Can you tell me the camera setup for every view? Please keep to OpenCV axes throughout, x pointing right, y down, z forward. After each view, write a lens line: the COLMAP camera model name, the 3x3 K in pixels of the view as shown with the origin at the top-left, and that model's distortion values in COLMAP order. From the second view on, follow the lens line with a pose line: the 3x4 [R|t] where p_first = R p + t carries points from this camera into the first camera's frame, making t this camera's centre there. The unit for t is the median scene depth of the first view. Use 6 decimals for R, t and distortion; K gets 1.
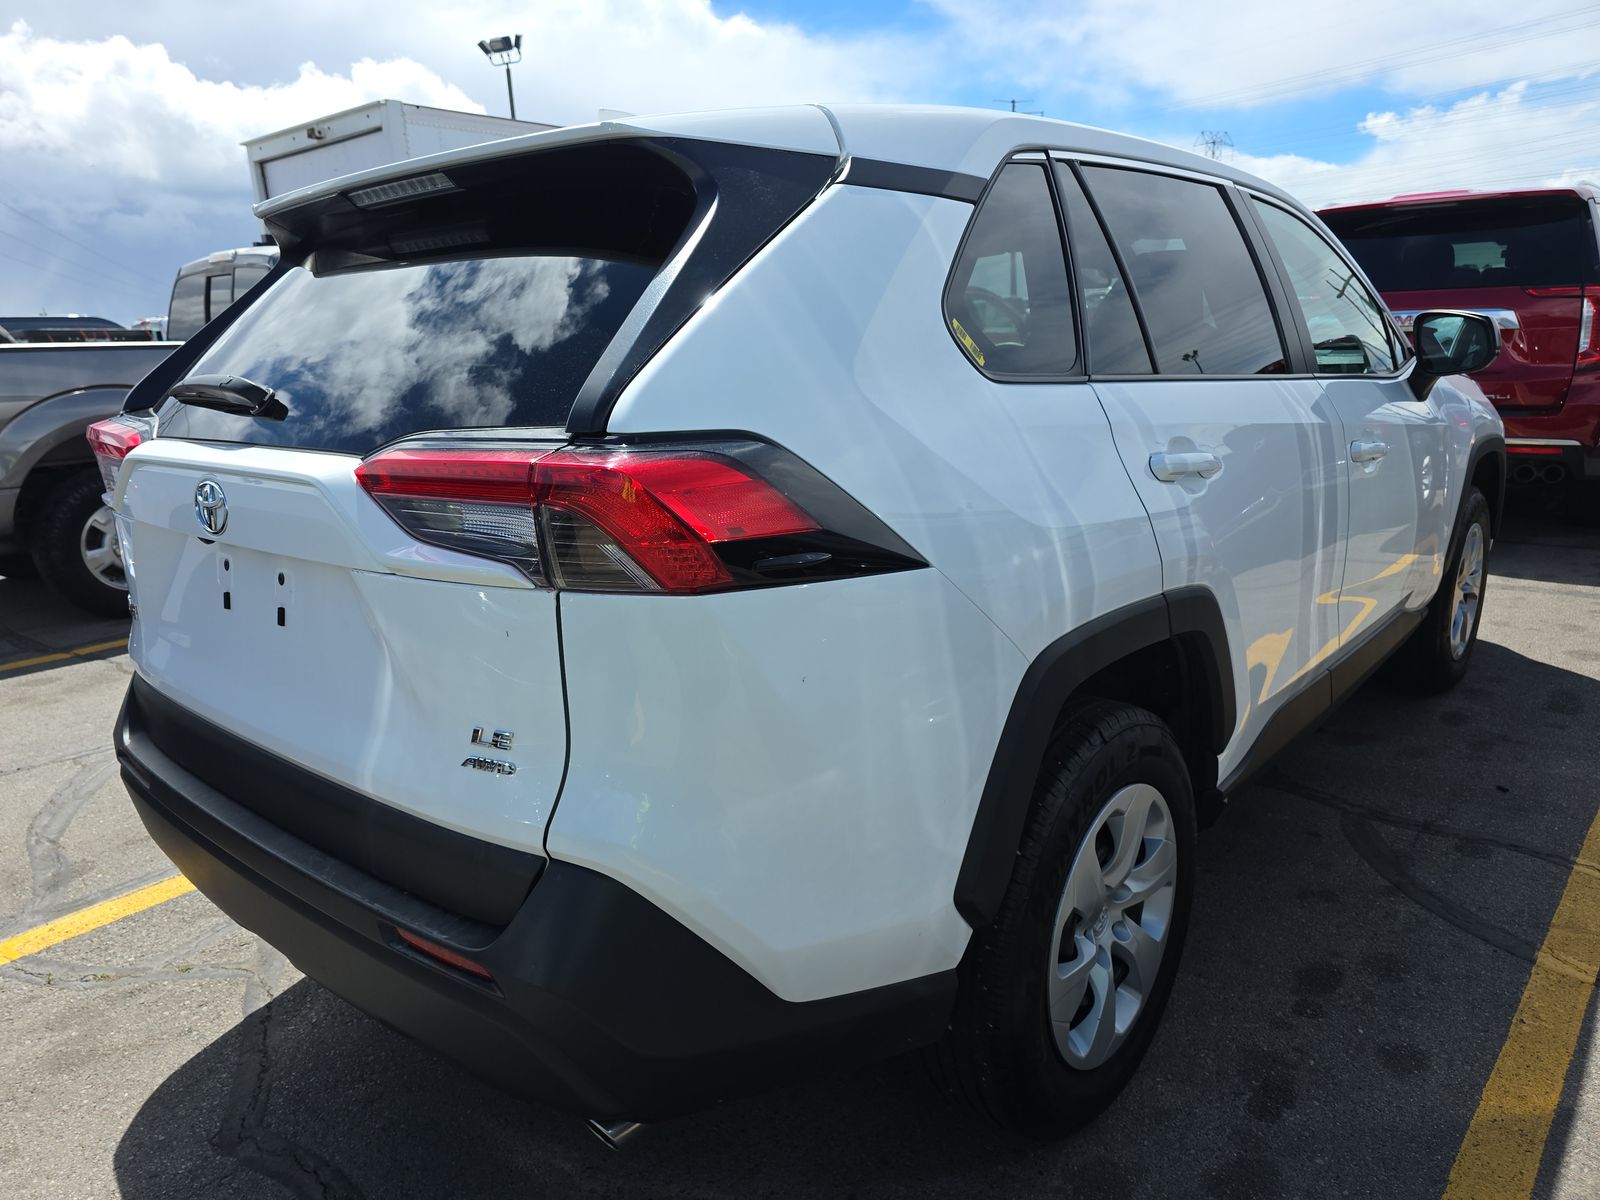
lens RADIAL K [[1084.4, 0, 809.4], [0, 1084.4, 607.0], [0, 0, 1]] dist [0.043807, -0.034113]
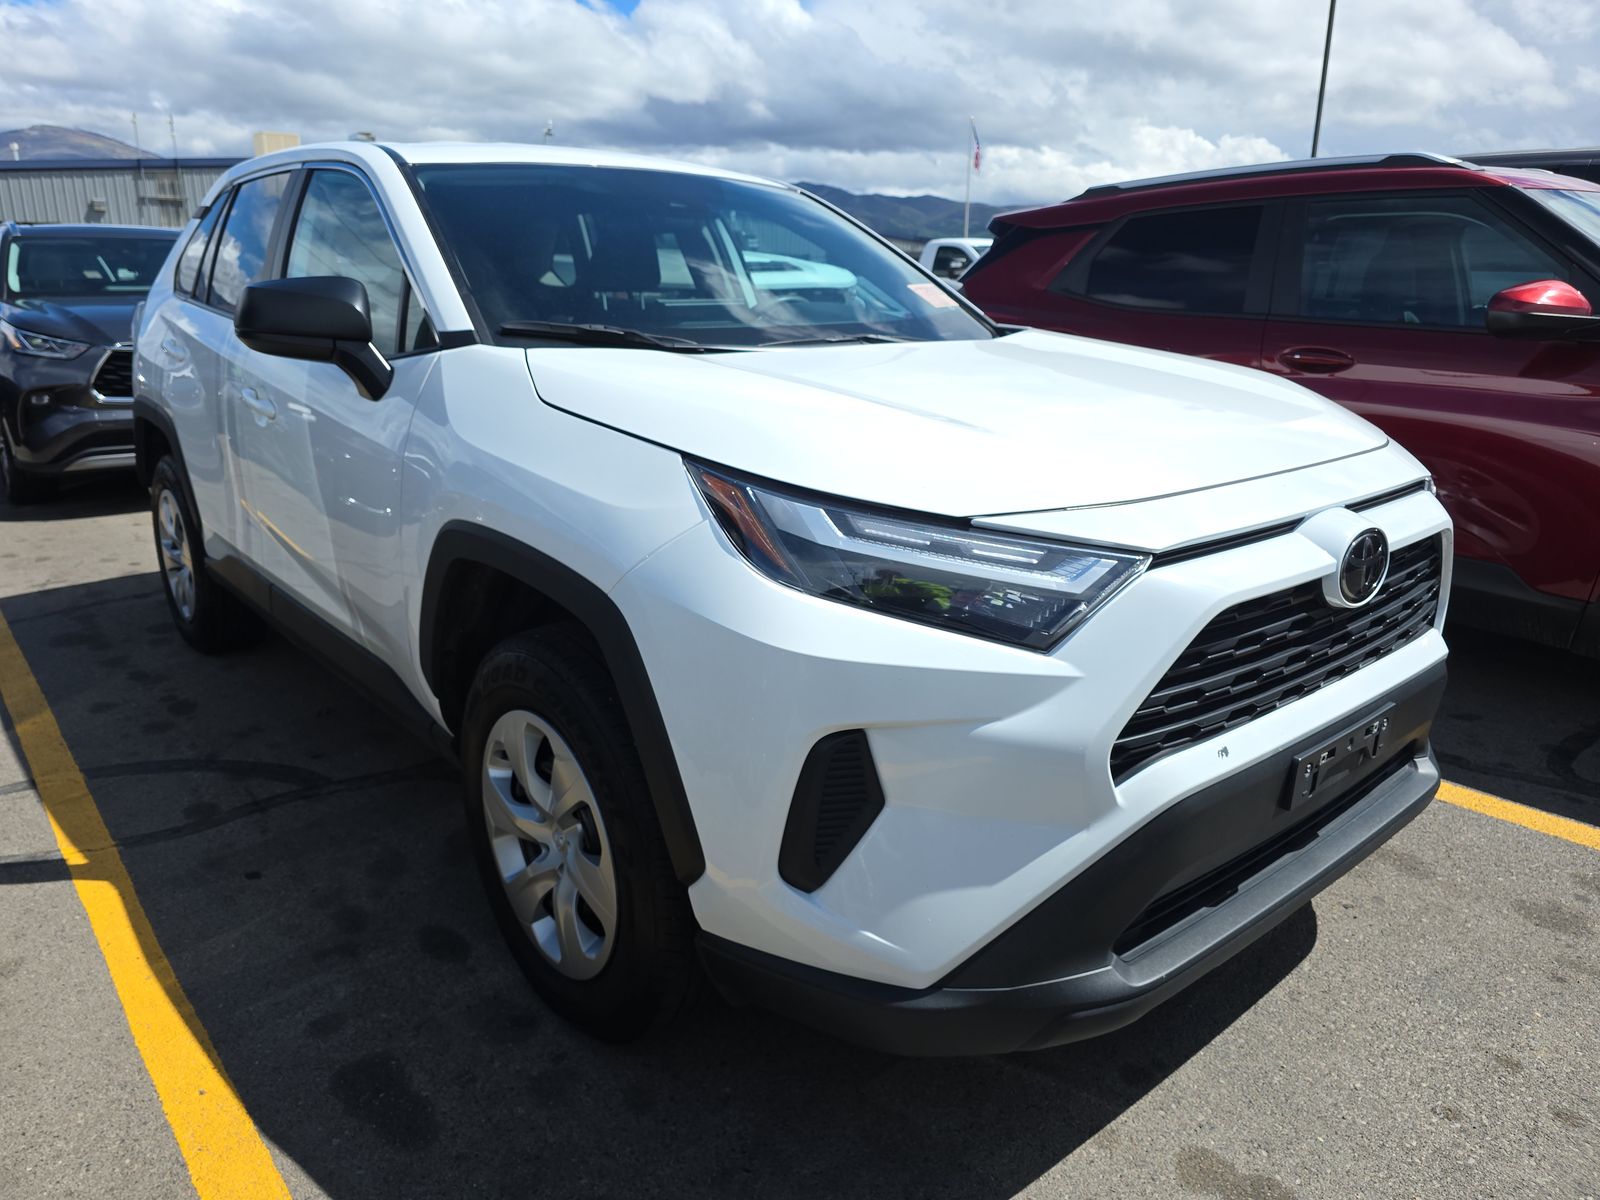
lens RADIAL K [[1084.4, 0, 811.6], [0, 1084.4, 589.9], [0, 0, 1]] dist [0.043807, -0.034113]
pose [[-0.153993, 0.318335, -0.935387, 1.556209], [-0.220068, 0.911850, 0.346554, -0.502880], [0.963253, 0.259216, -0.070363, 1.724860]]
